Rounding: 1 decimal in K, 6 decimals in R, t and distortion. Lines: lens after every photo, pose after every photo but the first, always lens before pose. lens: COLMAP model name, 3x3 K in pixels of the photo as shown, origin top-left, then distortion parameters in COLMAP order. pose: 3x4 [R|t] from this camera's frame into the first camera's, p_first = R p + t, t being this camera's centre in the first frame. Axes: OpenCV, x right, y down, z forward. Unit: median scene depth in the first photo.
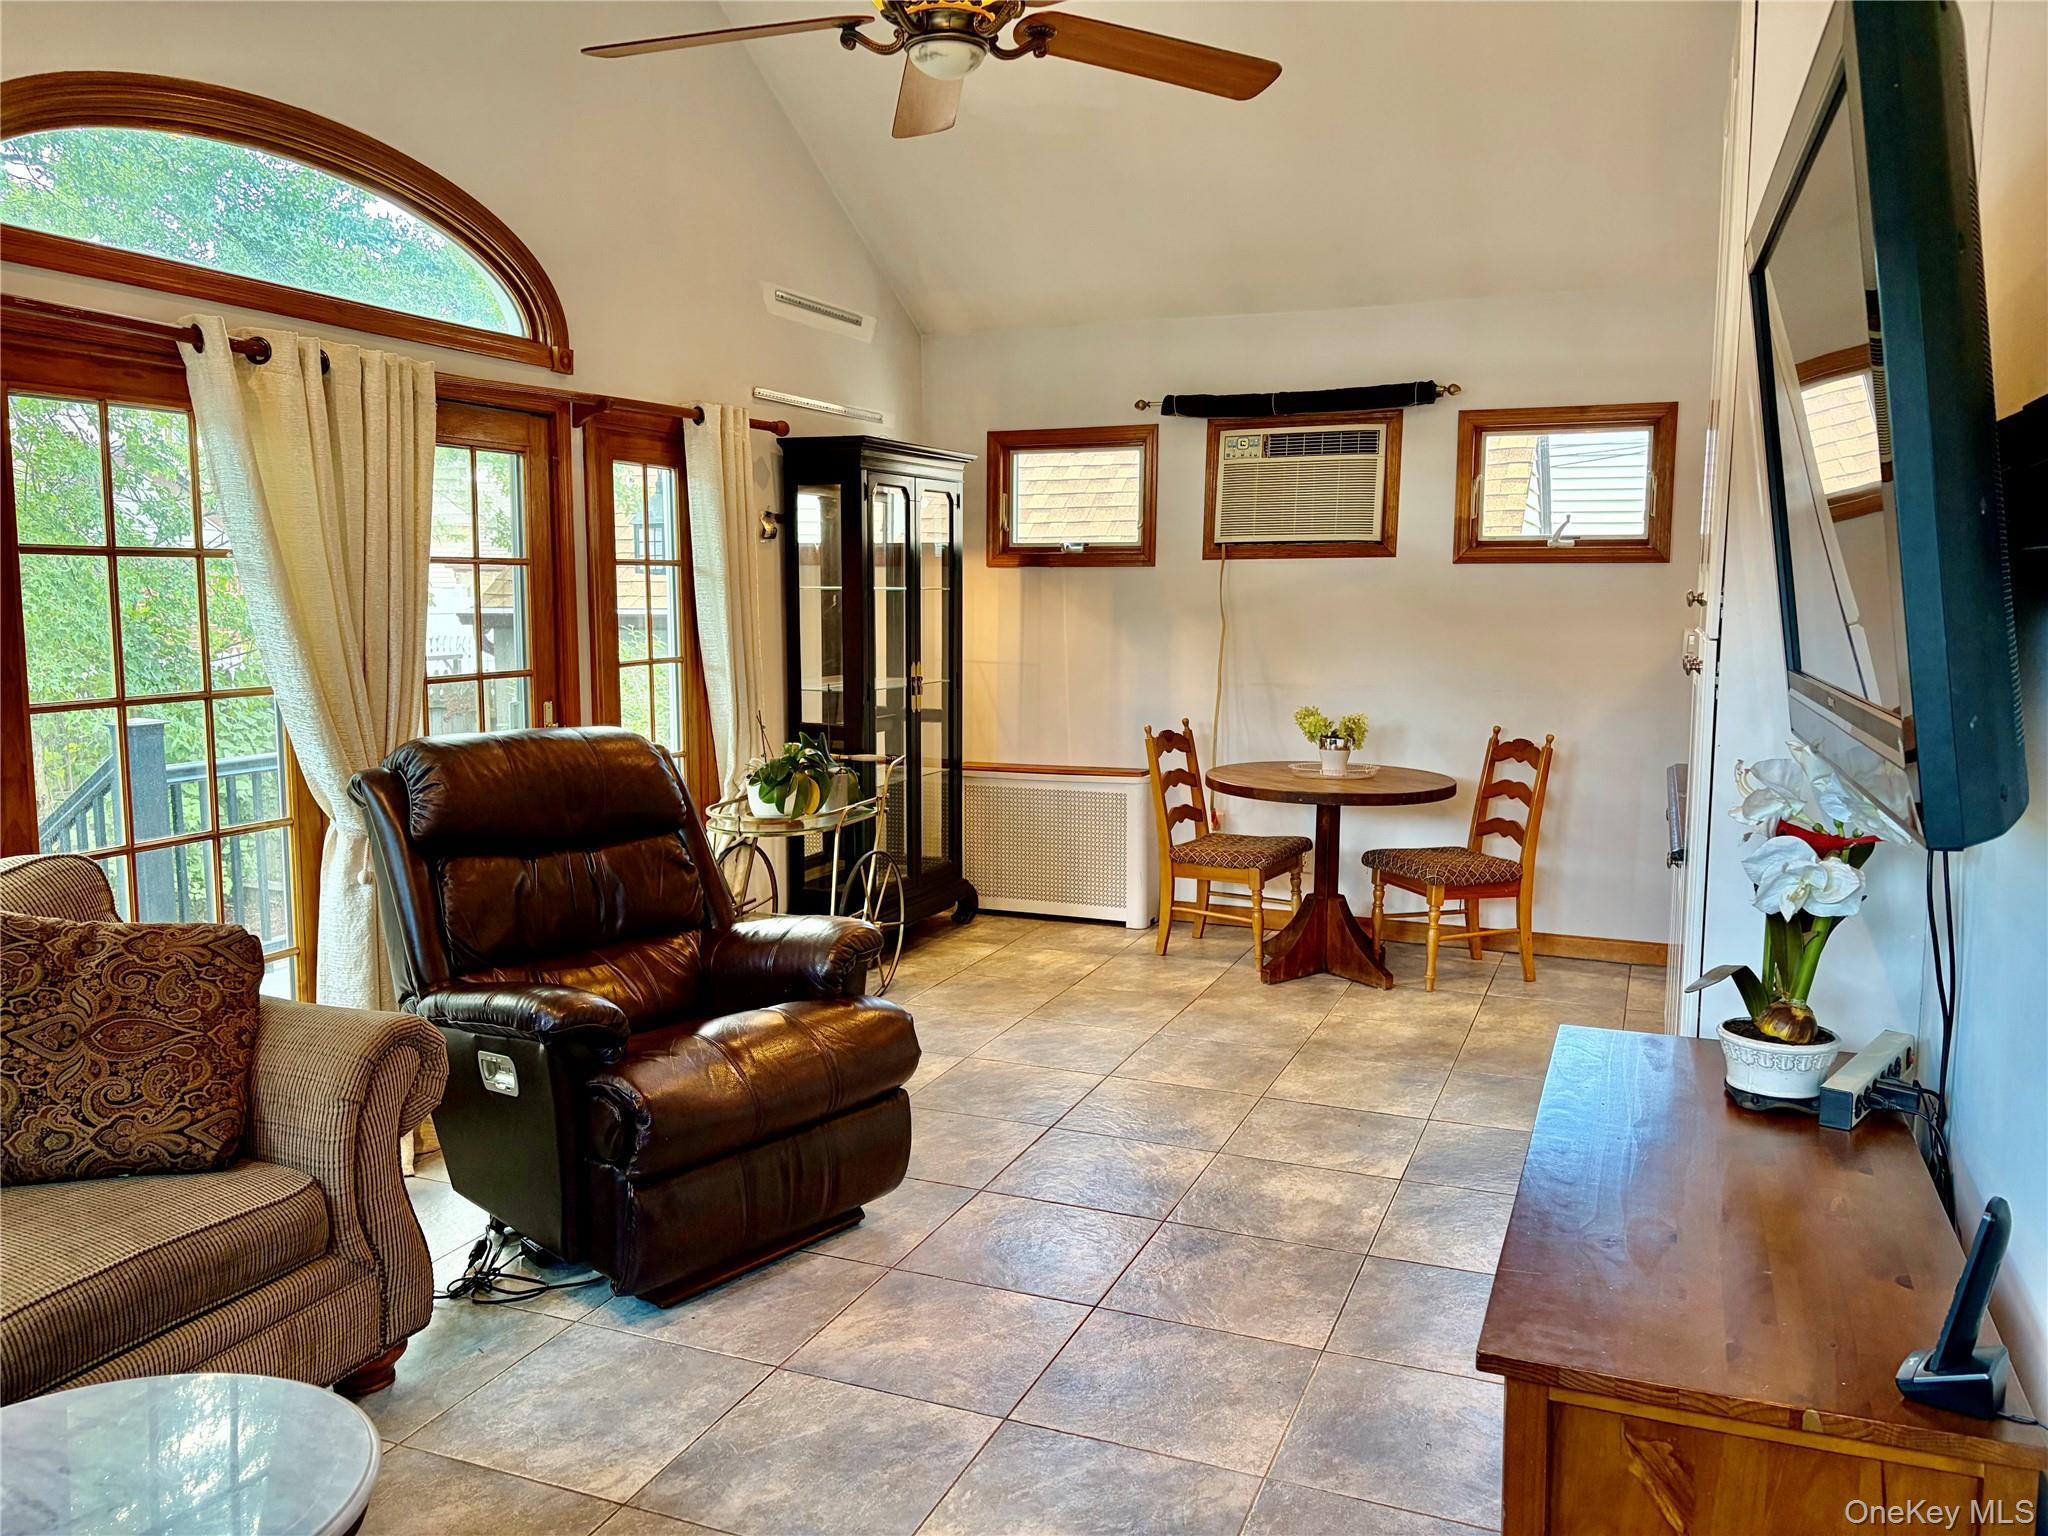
lens RADIAL K [[1559.1, 0, 1009.7], [0, 1559.1, 768.8], [0, 0, 1]] dist [0.054736, -0.039050]
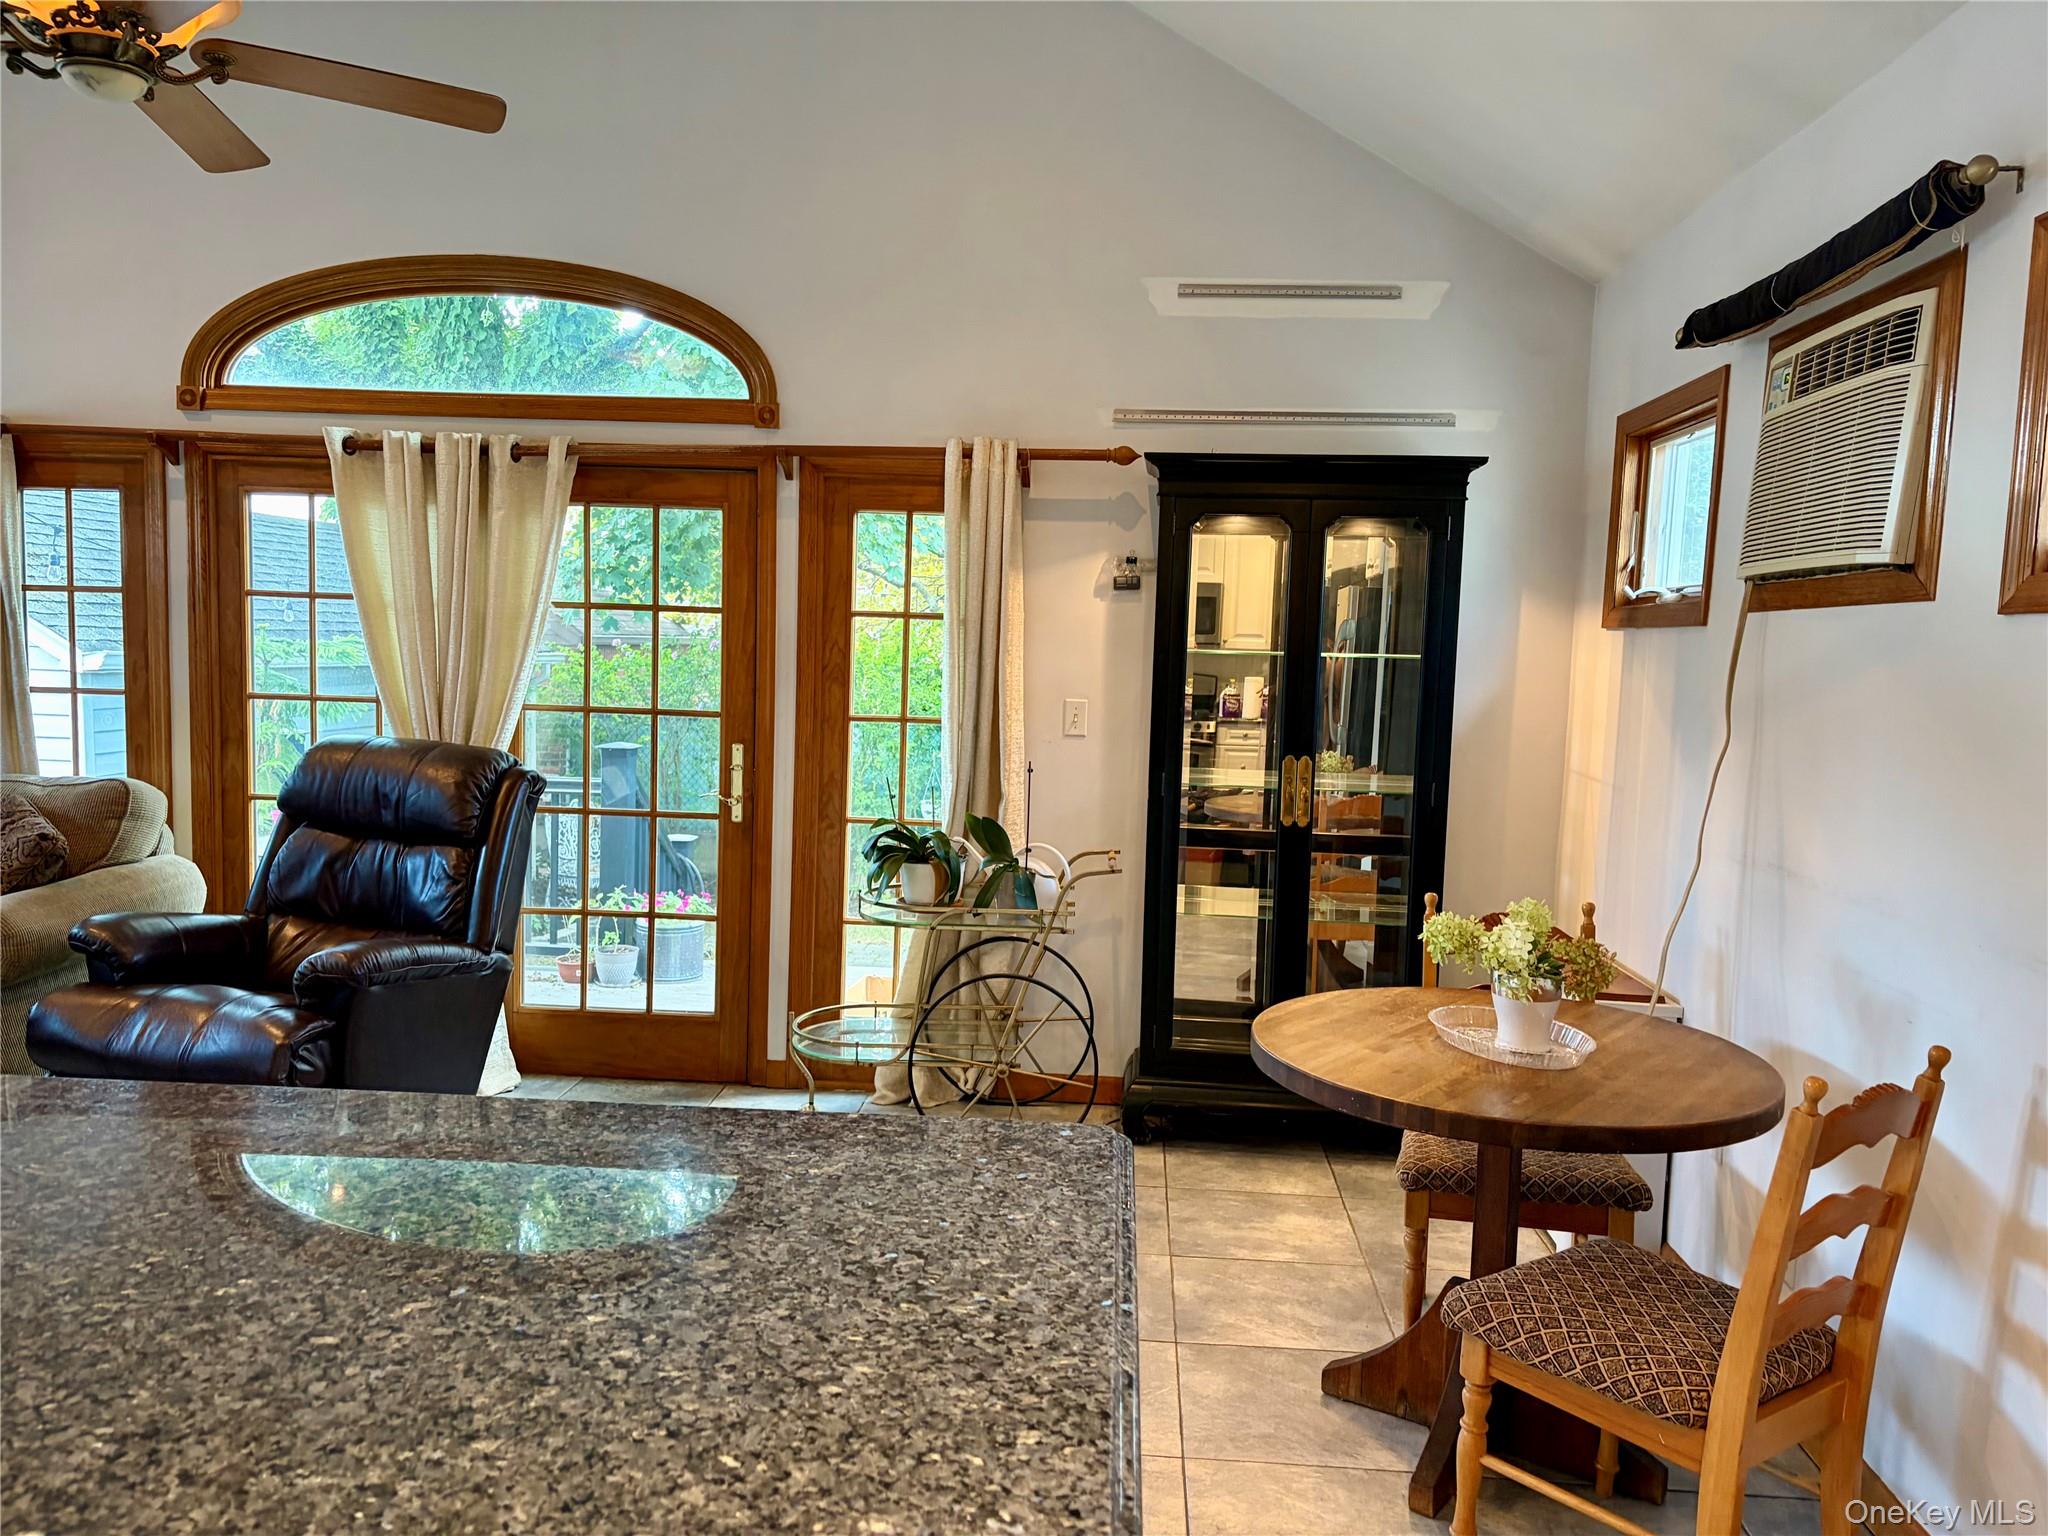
lens RADIAL K [[1559.1, 0, 1009.7], [0, 1559.1, 768.8], [0, 0, 1]] dist [0.054736, -0.039050]
pose [[0.313604, 0.086161, -0.945637, 0.658146], [-0.143288, 0.988765, 0.042571, -0.085481], [0.938681, 0.122147, 0.322427, 0.737928]]
